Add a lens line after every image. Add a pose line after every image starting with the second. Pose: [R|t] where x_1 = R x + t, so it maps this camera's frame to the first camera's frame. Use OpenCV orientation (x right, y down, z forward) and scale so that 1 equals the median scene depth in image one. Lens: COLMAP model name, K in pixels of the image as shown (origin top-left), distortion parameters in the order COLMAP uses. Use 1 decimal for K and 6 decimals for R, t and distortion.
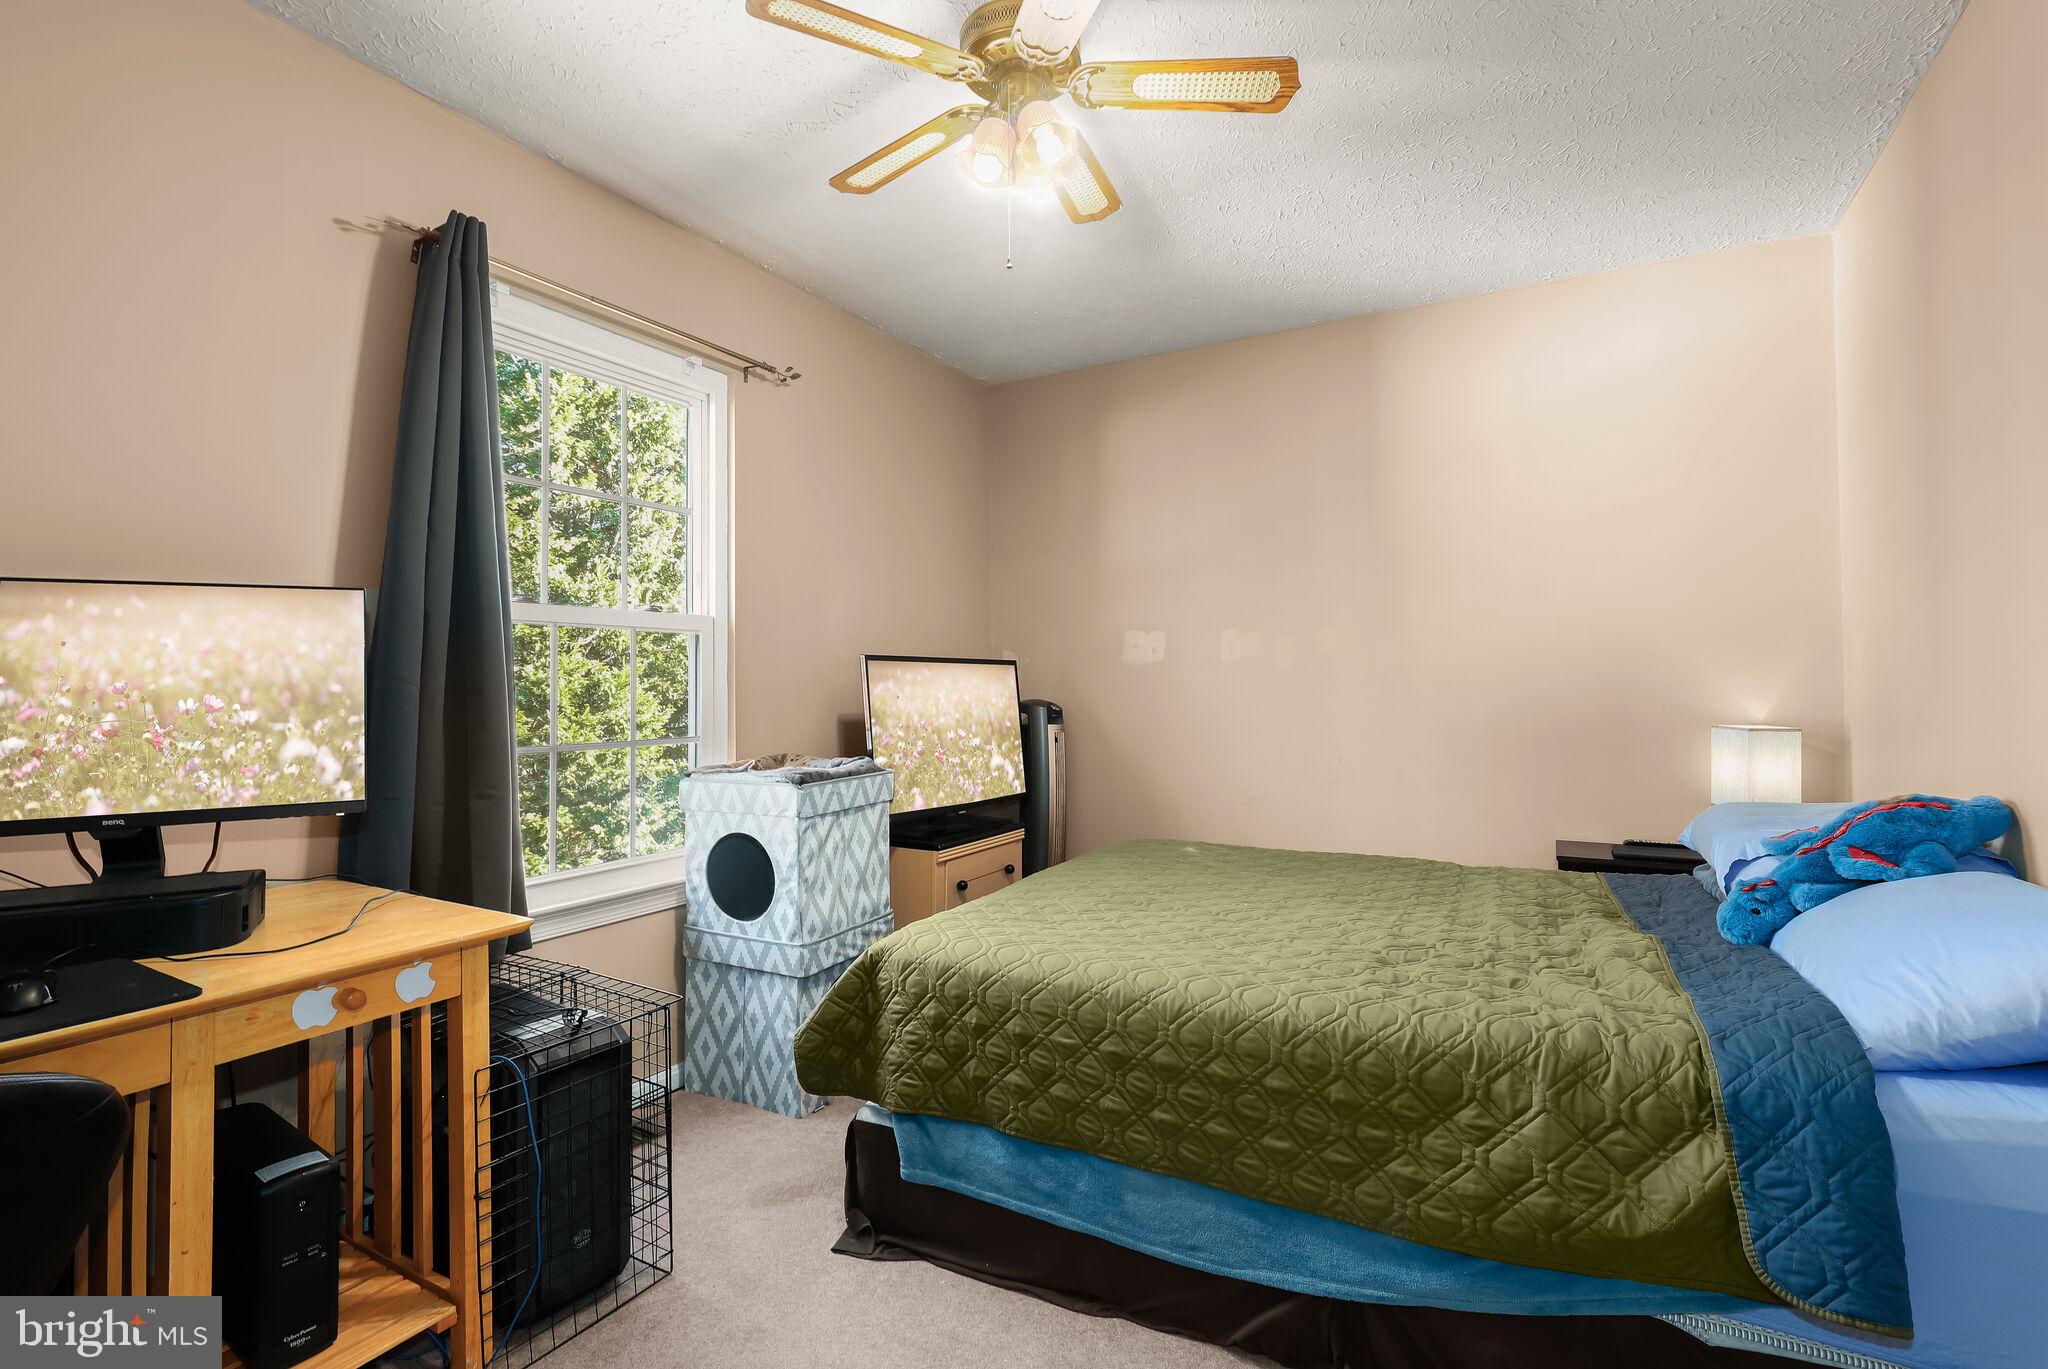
lens RADIAL K [[969.0, 0, 1026.7], [0, 969.0, 672.6], [0, 0, 1]] dist [0.003459, -0.001156]
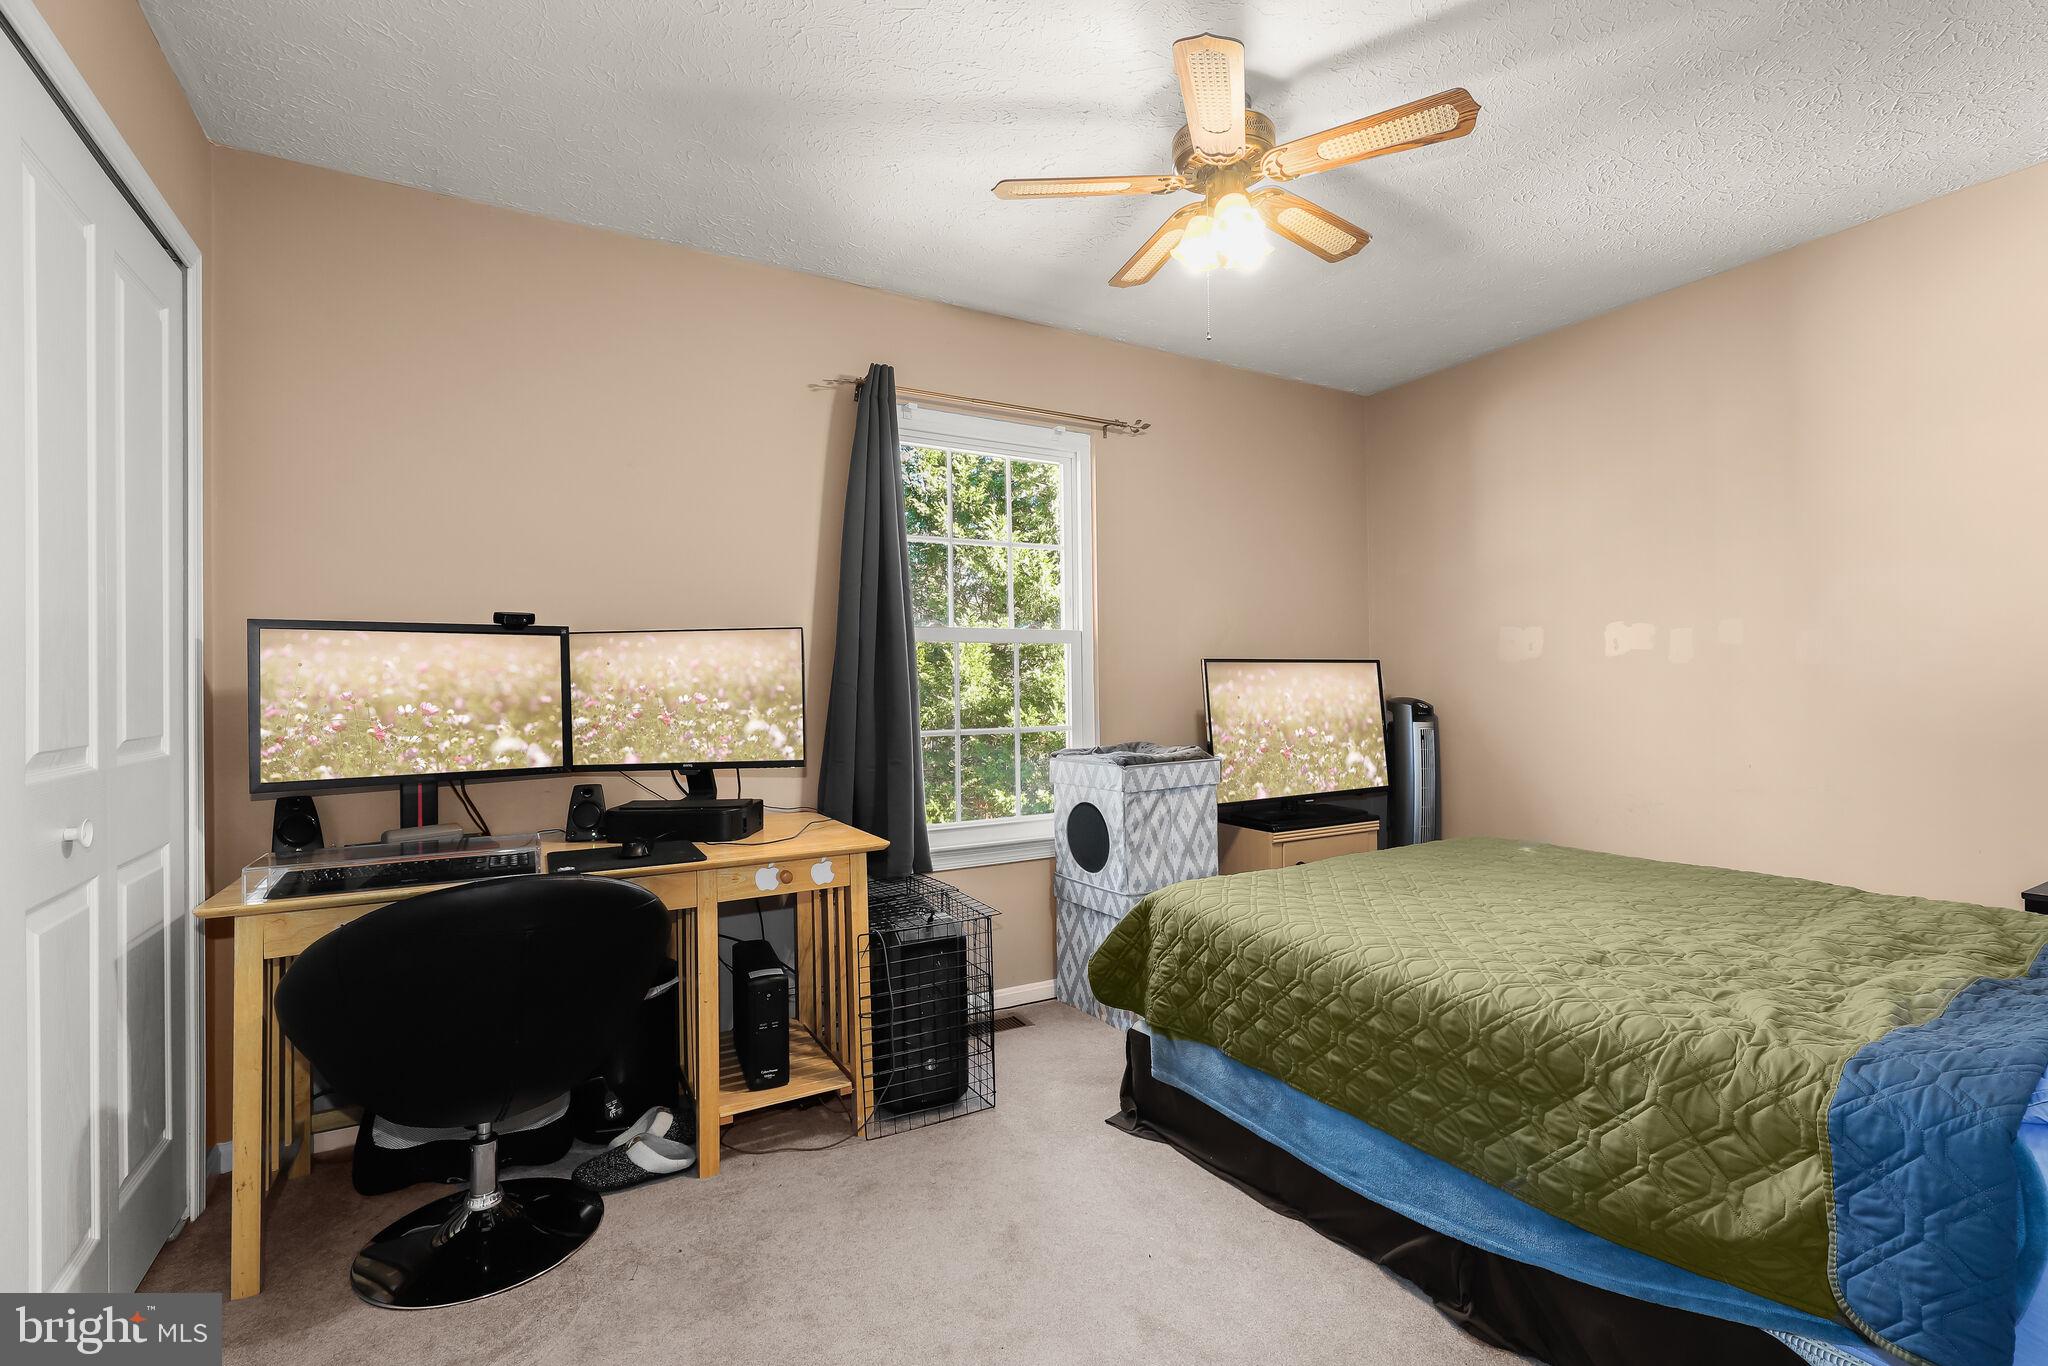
lens RADIAL K [[947.6, 0, 1034.9], [0, 947.6, 697.0], [0, 0, 1]] dist [0.001434, 0.000592]
pose [[0.862822, 0.002203, -0.505503, 0.407176], [0.010940, 0.999675, 0.023029, -0.001751], [0.505389, -0.025401, 0.862518, -0.143644]]
